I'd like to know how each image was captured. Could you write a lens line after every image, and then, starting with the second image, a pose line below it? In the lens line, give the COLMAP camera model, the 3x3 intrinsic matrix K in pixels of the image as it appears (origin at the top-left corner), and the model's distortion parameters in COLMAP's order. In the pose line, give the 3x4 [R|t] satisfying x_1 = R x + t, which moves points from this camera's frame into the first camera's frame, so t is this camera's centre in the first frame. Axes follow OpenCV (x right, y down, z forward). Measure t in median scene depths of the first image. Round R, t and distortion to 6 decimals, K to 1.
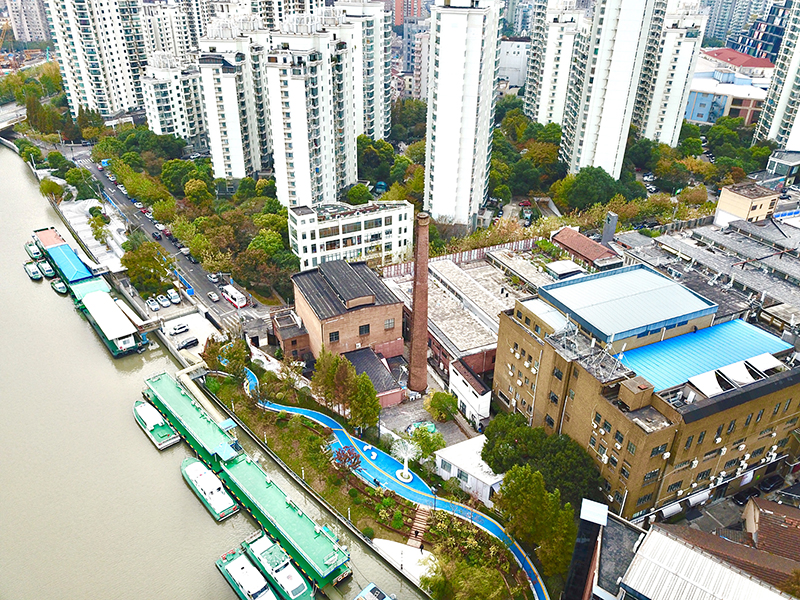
lens RADIAL K [[603.9, 0, 397.0], [0, 603.9, 297.0], [0, 0, 1]] dist [0.036781, -0.070577]
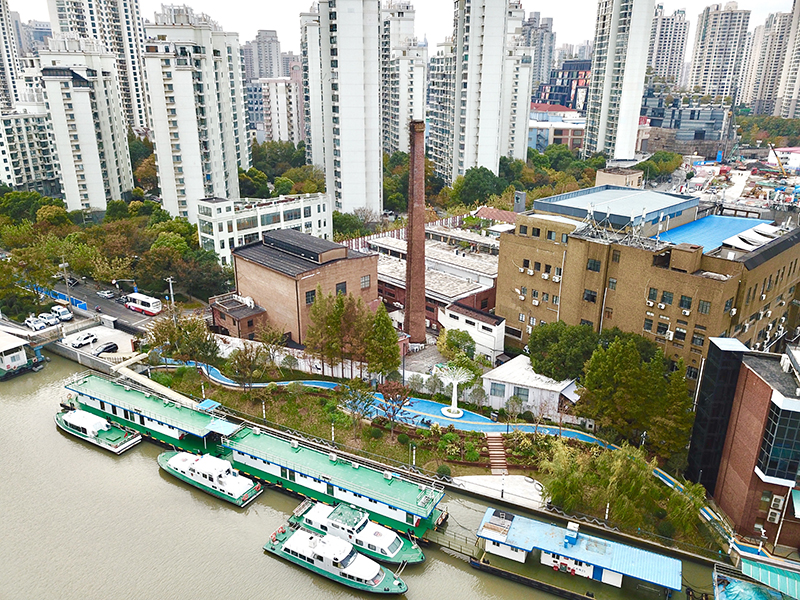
lens RADIAL K [[606.0, 0, 397.7], [0, 606.0, 296.6], [0, 0, 1]] dist [0.004000, 0.009322]
pose [[0.947269, -0.119076, 0.297492, -0.183712], [0.164333, 0.977534, -0.131991, 0.150789], [-0.275092, 0.173918, 0.945556, 0.129597]]
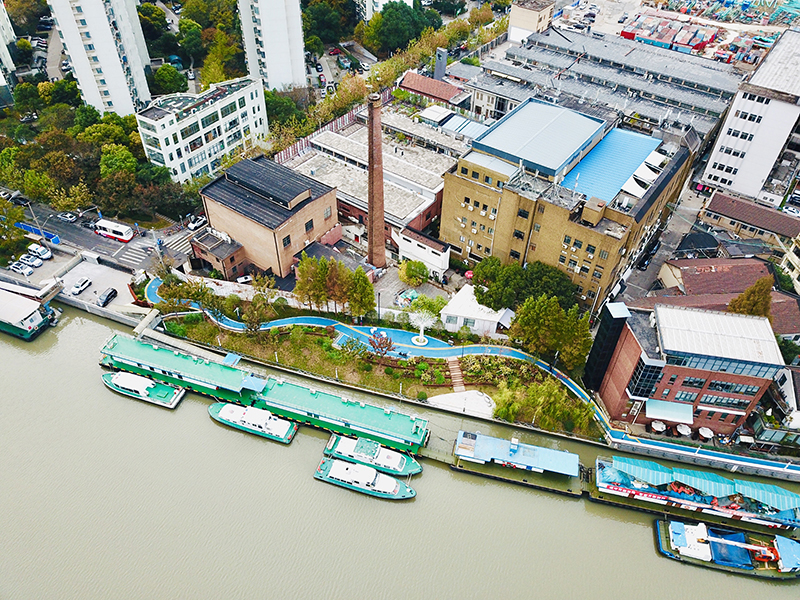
lens RADIAL K [[603.9, 0, 397.0], [0, 603.9, 297.0], [0, 0, 1]] dist [0.036781, -0.070577]
pose [[0.873798, -0.332055, 0.355270, -0.250449], [0.231212, 0.926400, 0.297193, -0.076811], [-0.427807, -0.177544, 0.886261, 0.029147]]
